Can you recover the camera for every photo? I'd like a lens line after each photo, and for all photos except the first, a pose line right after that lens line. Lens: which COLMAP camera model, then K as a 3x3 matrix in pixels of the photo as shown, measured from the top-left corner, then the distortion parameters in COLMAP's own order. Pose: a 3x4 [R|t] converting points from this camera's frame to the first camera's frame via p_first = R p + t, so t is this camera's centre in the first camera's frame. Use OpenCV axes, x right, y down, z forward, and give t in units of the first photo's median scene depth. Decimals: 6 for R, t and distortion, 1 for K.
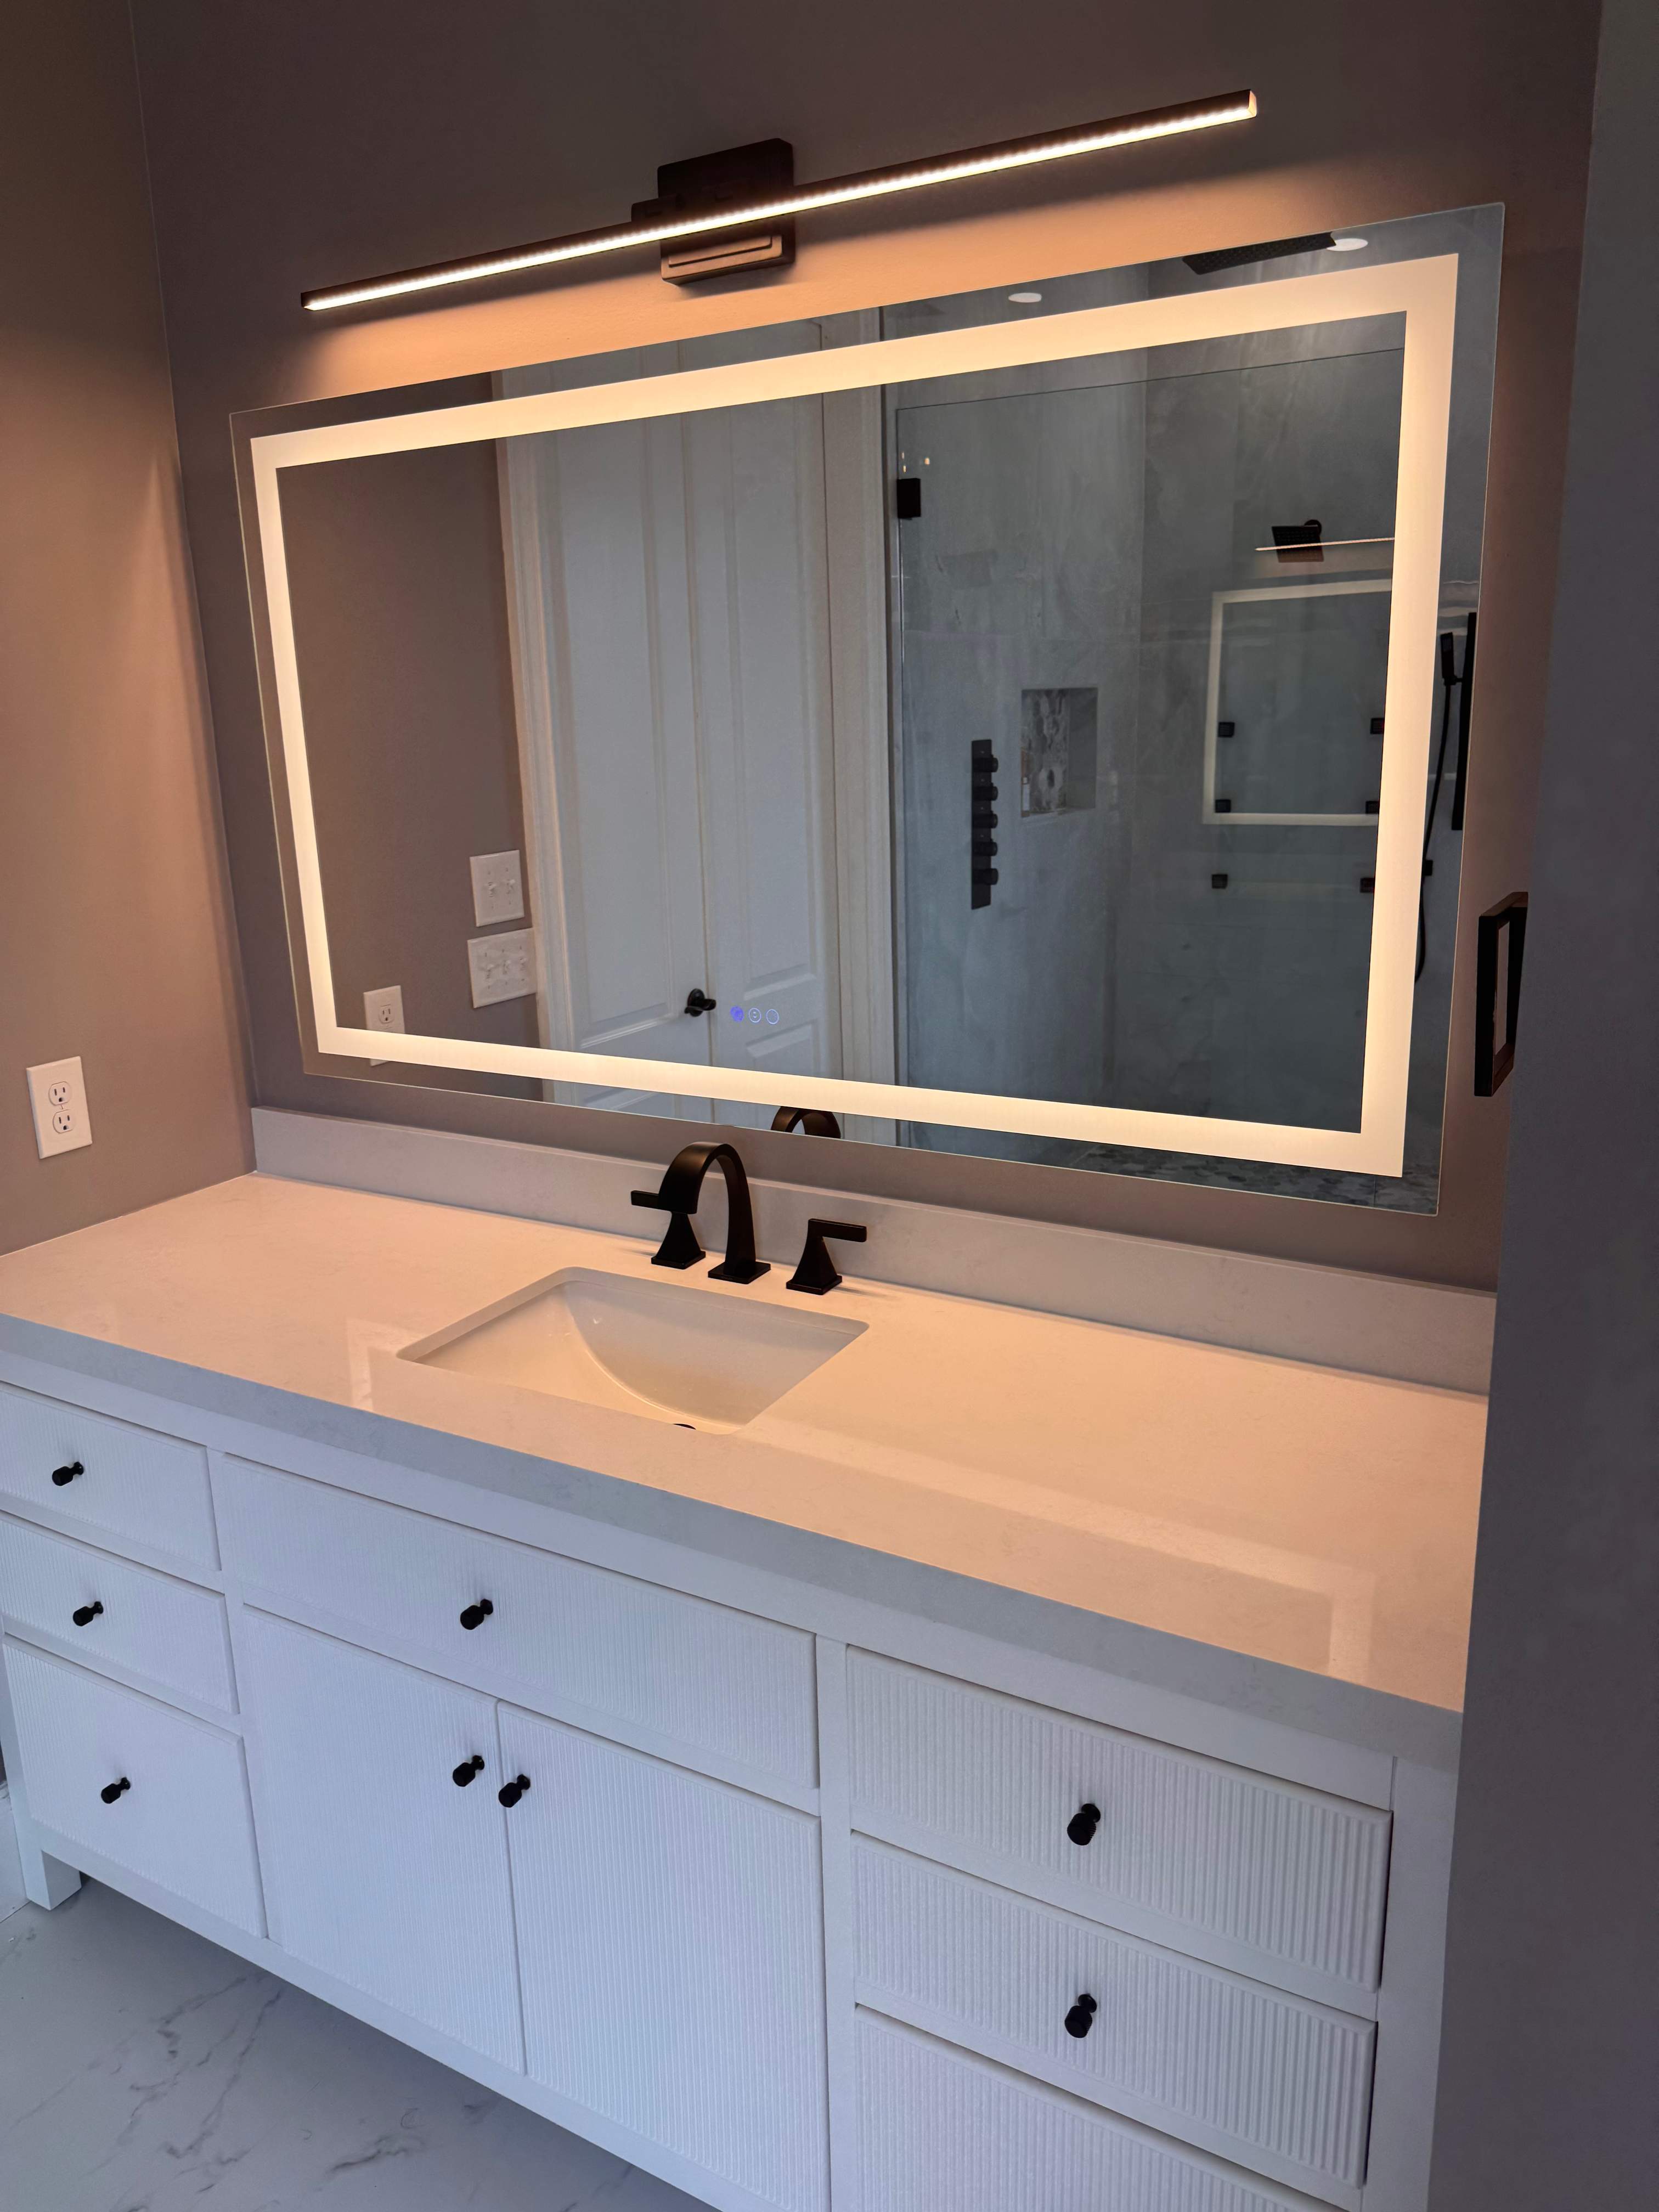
lens RADIAL K [[1571.3, 0, 839.5], [0, 1571.3, 1103.6], [0, 0, 1]] dist [0.045764, -0.072771]
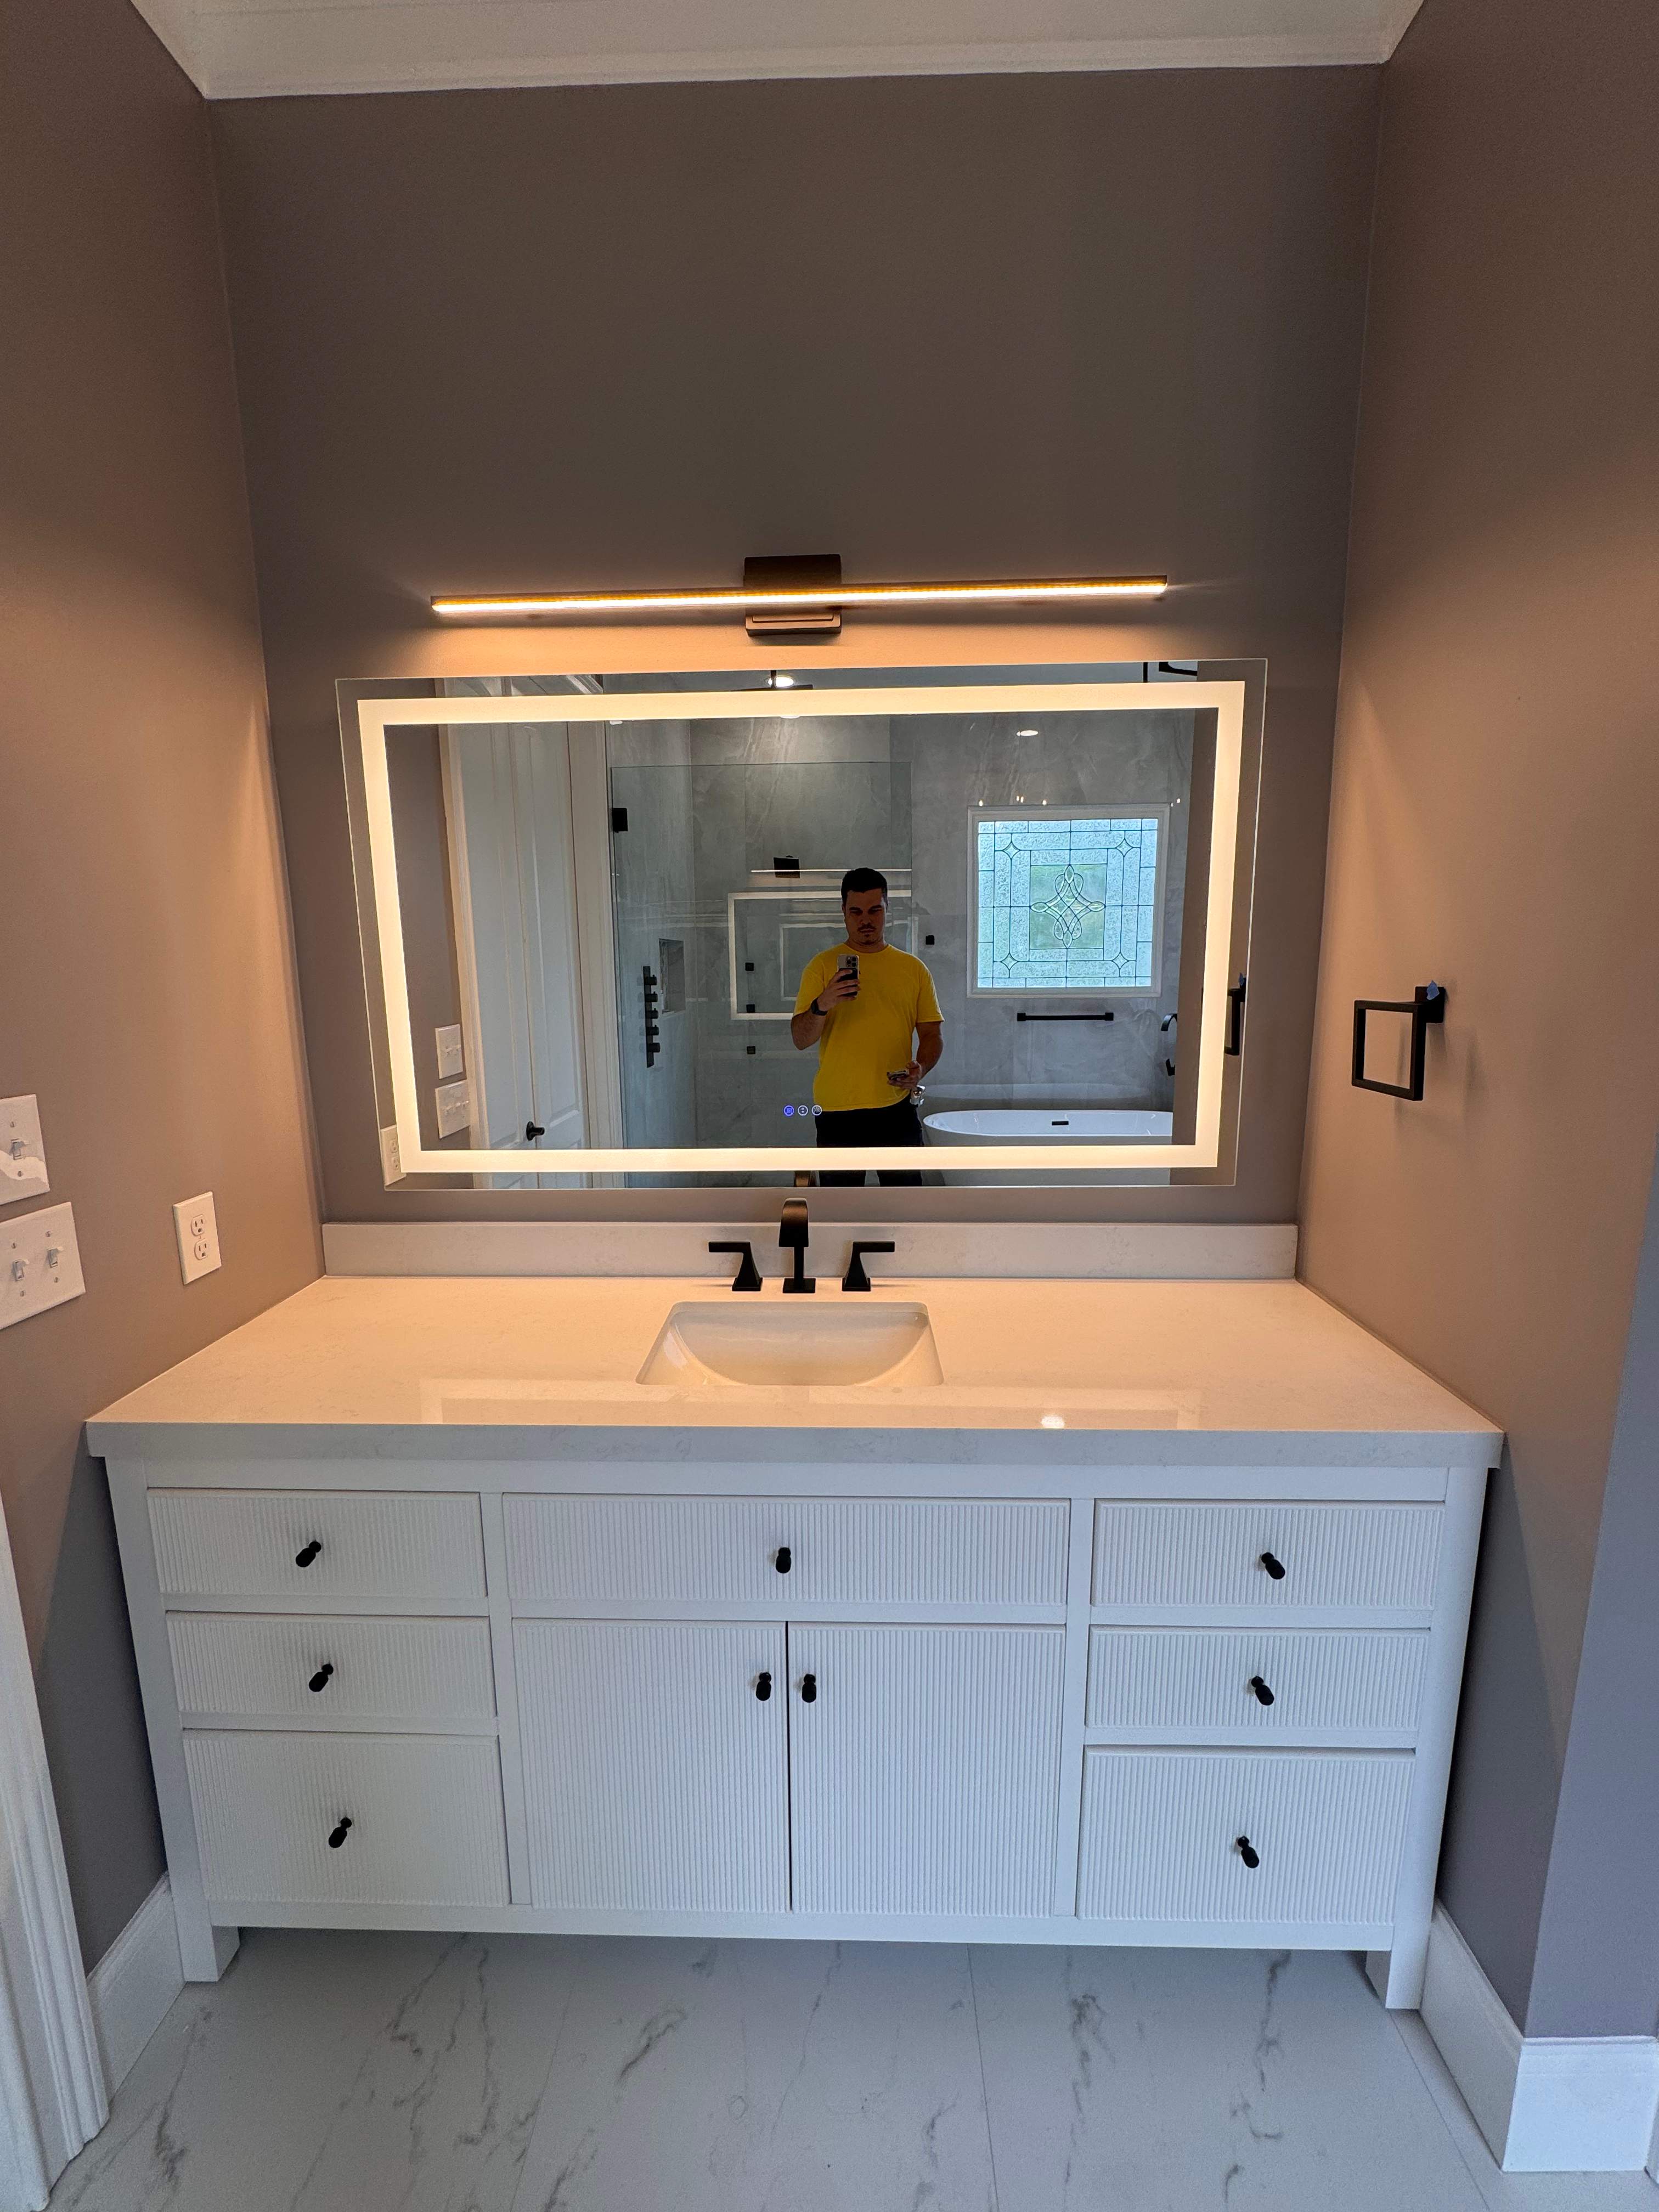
lens RADIAL K [[885.7, 0, 829.9], [0, 885.7, 1101.1], [0, 0, 1]] dist [-0.006297, 0.001122]
pose [[0.881271, -0.056830, 0.469181, -0.384133], [0.104199, 0.991679, -0.075601, 0.000623], [-0.460981, 0.115513, 0.879860, 0.221019]]
